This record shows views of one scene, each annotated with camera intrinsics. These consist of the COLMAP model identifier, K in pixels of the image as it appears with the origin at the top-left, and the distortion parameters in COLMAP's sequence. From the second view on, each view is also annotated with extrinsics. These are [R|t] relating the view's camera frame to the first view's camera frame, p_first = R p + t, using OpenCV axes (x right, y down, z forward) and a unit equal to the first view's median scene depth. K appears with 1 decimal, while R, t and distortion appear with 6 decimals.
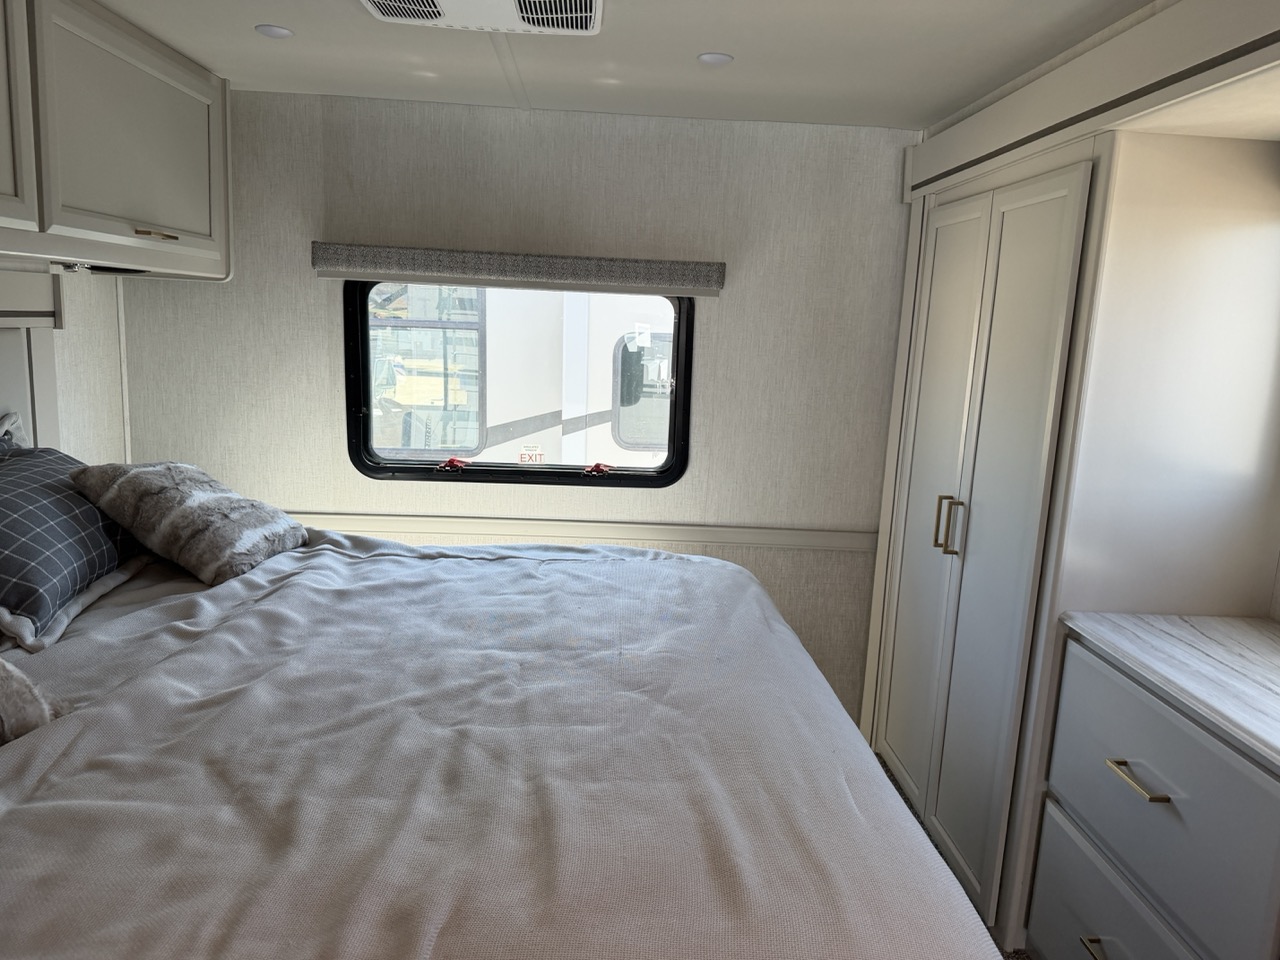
lens RADIAL K [[899.6, 0, 629.4], [0, 899.6, 471.2], [0, 0, 1]] dist [0.055344, -0.065686]
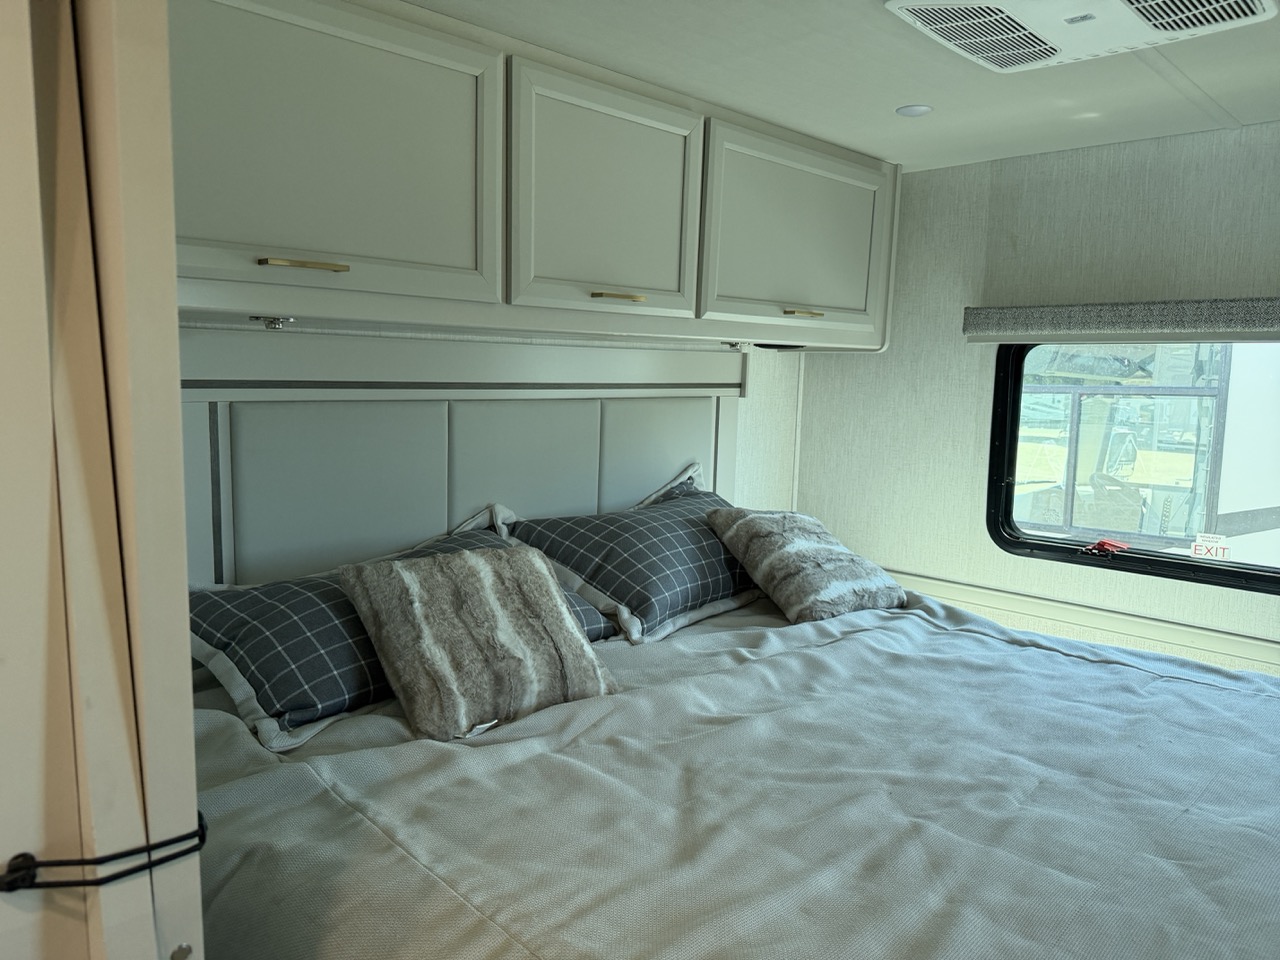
lens RADIAL K [[899.6, 0, 636.0], [0, 899.6, 481.8], [0, 0, 1]] dist [0.055344, -0.065686]
pose [[0.667949, 0.061655, -0.741648, 0.204180], [-0.113700, 0.993317, -0.019824, -0.003276], [0.735470, 0.097567, 0.670496, 0.109043]]
